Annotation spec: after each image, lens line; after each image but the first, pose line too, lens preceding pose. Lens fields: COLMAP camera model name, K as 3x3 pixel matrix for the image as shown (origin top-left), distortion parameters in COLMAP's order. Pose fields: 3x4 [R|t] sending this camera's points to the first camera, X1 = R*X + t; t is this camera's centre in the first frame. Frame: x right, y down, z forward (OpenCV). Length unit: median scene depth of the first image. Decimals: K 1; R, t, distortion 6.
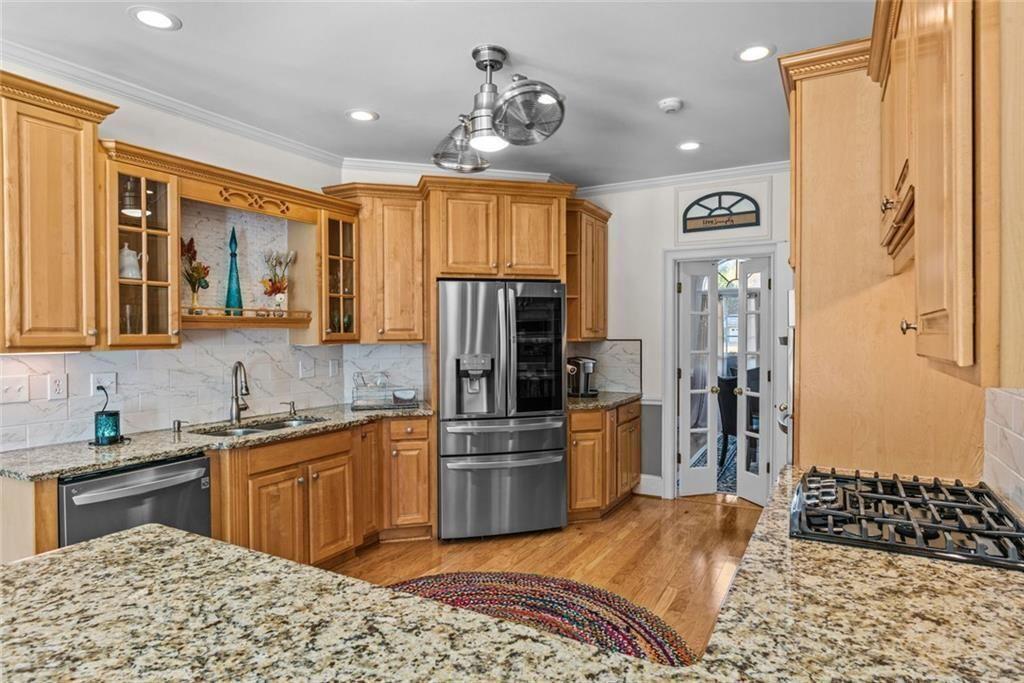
lens RADIAL K [[585.7, 0, 507.2], [0, 585.7, 338.2], [0, 0, 1]] dist [-0.012738, 0.001562]
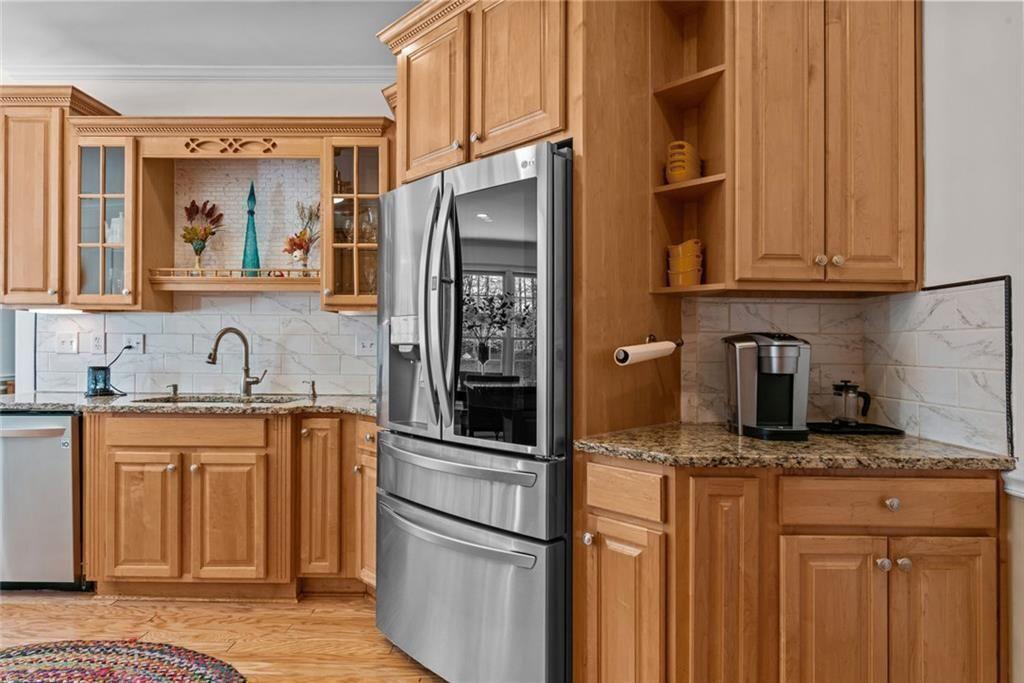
lens RADIAL K [[585.7, 0, 507.8], [0, 585.7, 345.8], [0, 0, 1]] dist [-0.012738, 0.001562]
pose [[0.485426, 0.005368, -0.874261, 0.513377], [-0.016054, 0.999867, -0.002774, 0.060528], [0.874130, 0.015383, 0.485448, 0.891806]]
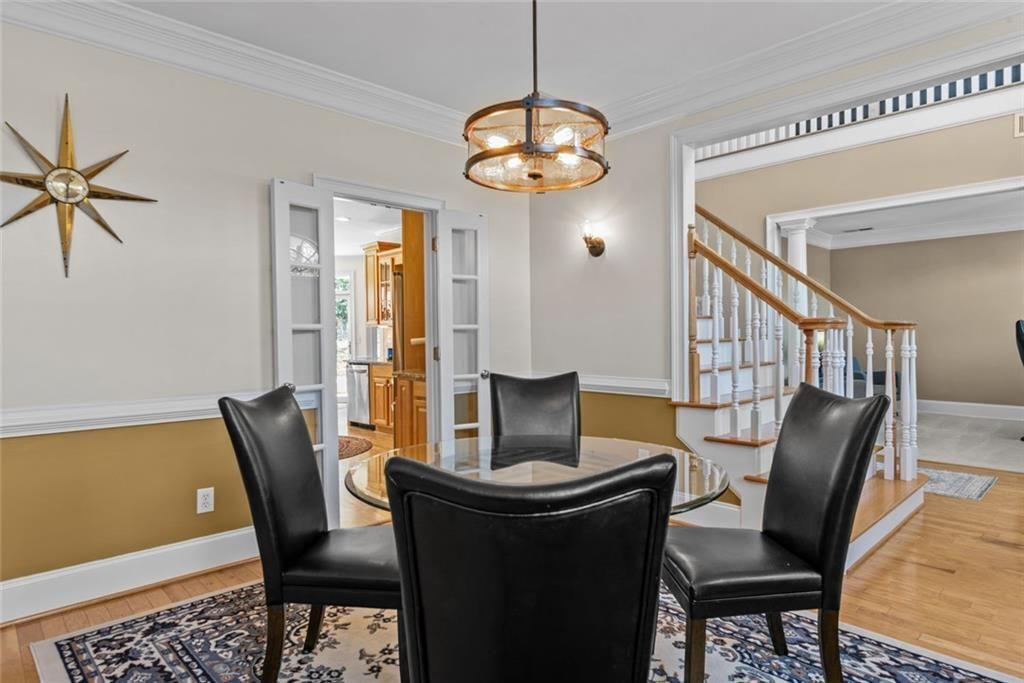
lens RADIAL K [[585.7, 0, 513.5], [0, 585.7, 340.4], [0, 0, 1]] dist [-0.012738, 0.001562]
pose [[-0.303455, 0.014152, -0.952741, 1.423945], [0.001588, 0.999896, 0.014347, 0.038926], [0.952844, 0.002840, -0.303446, 1.889026]]
